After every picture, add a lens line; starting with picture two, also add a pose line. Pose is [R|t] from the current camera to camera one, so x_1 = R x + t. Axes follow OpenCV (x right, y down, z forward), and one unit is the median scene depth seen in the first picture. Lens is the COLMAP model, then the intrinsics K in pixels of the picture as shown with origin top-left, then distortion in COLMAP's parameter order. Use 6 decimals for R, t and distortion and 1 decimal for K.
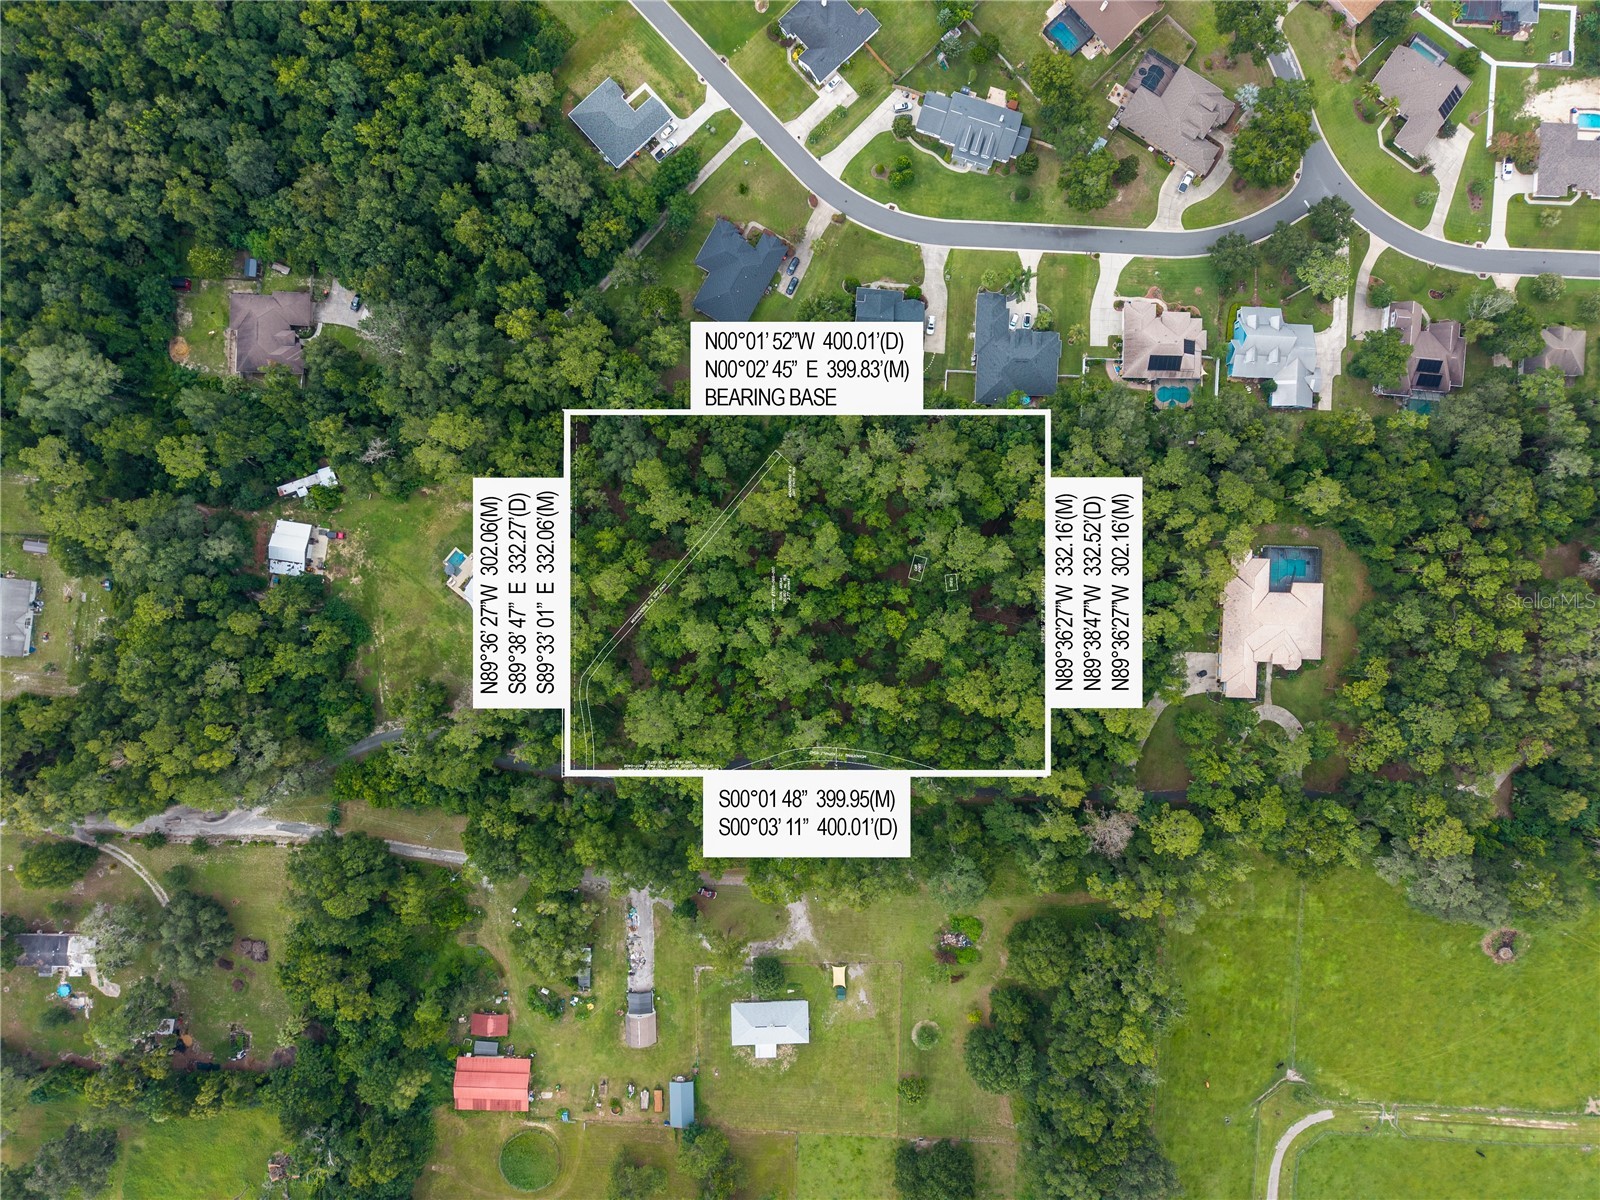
lens RADIAL K [[1080.0, 0, 801.7], [0, 1080.0, 603.0], [0, 0, 1]] dist [0.019112, -0.013200]
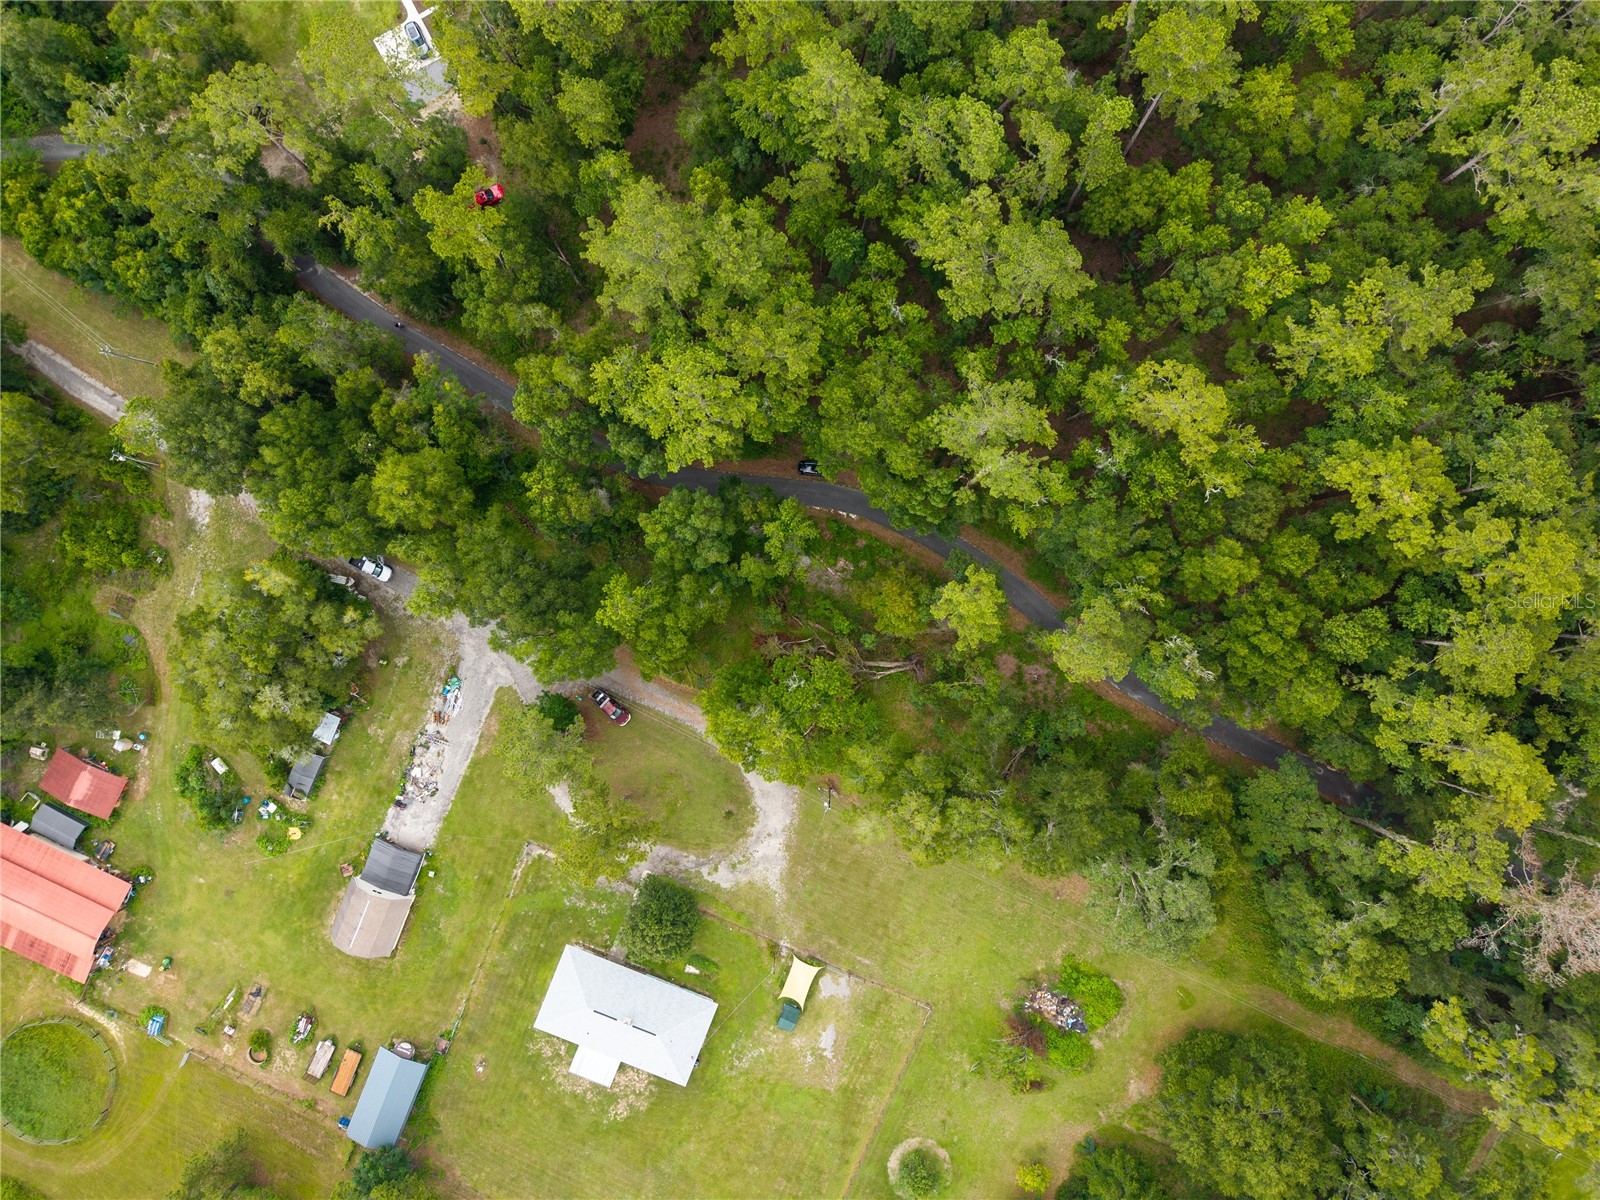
lens RADIAL K [[1080.0, 0, 800.5], [0, 1080.0, 597.2], [0, 0, 1]] dist [0.019112, -0.013200]
pose [[0.919454, 0.393056, -0.010579, -0.025844], [-0.393150, 0.919429, -0.009116, 0.194329], [0.006144, 0.012541, 0.999902, 0.524502]]
